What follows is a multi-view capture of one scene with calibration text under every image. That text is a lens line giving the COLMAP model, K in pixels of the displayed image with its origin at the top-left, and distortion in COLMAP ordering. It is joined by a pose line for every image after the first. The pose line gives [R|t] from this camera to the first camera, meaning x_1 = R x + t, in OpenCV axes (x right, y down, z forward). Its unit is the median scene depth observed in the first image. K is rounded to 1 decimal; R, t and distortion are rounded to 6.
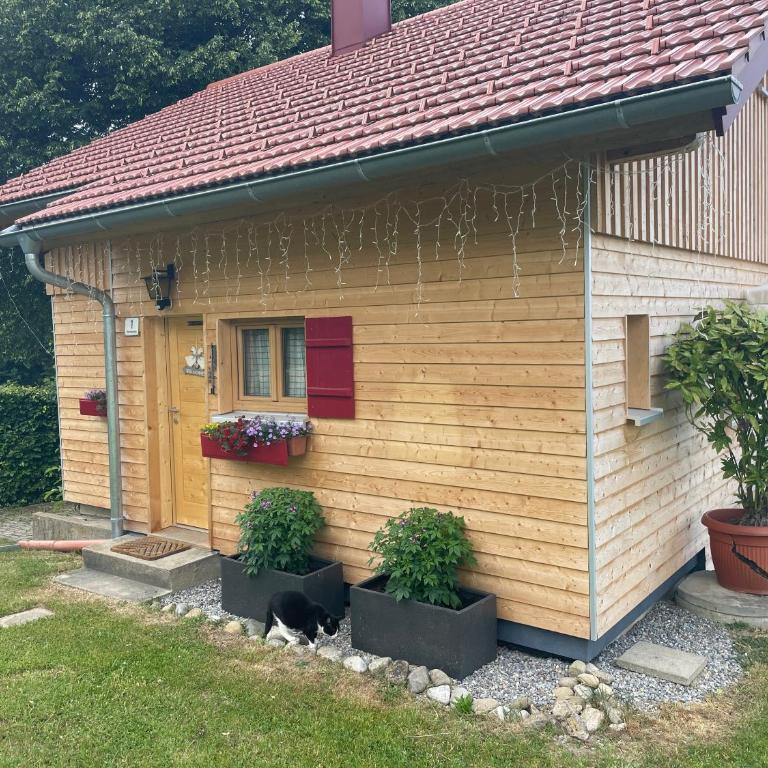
lens RADIAL K [[779.9, 0, 396.4], [0, 779.9, 368.2], [0, 0, 1]] dist [0.041499, 0.000000]
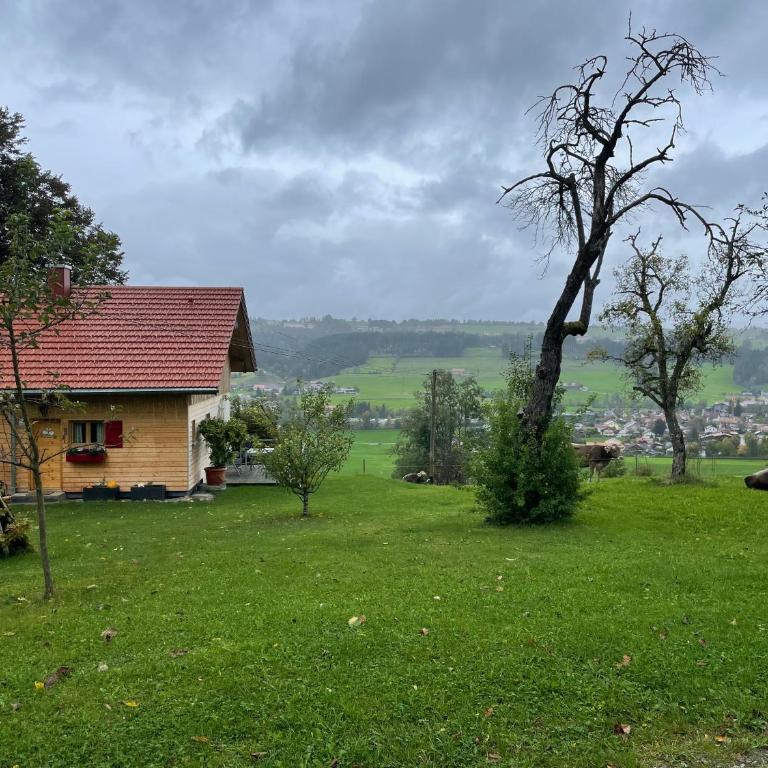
lens RADIAL K [[774.6, 0, 386.4], [0, 774.6, 382.2], [0, 0, 1]] dist [0.050575, 0.000000]
pose [[0.761365, 0.008153, 0.648272, -1.480026], [0.010320, 0.999642, -0.024692, -0.140809], [-0.648241, 0.025490, 0.761008, -2.633019]]
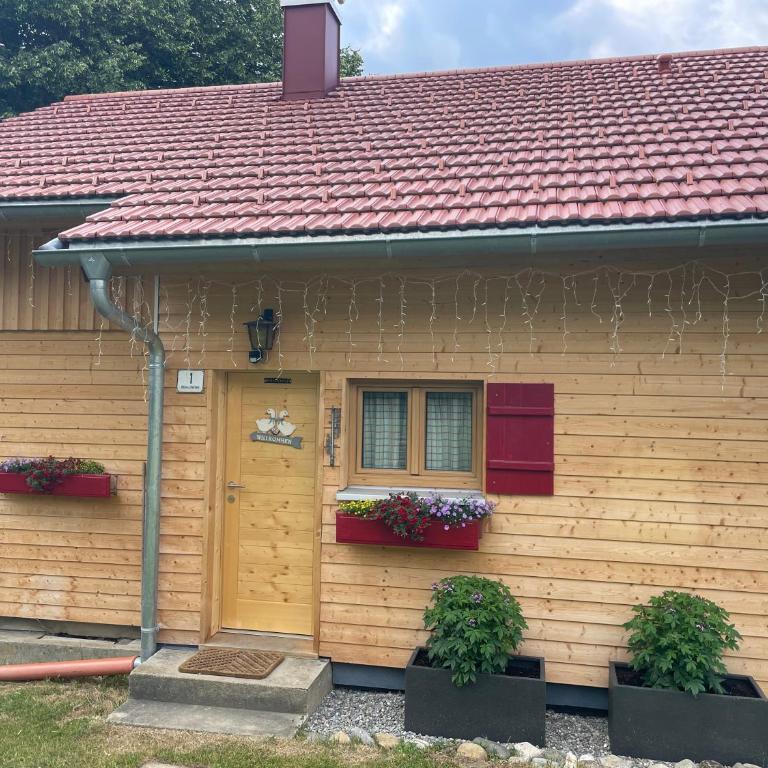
lens RADIAL K [[779.9, 0, 384.2], [0, 779.9, 371.2], [0, 0, 1]] dist [0.041499, 0.000000]
pose [[0.905501, 0.053391, 0.420972, -0.602606], [-0.019768, 0.996283, -0.083836, 0.000315], [-0.423884, 0.067591, 0.903191, 0.234979]]
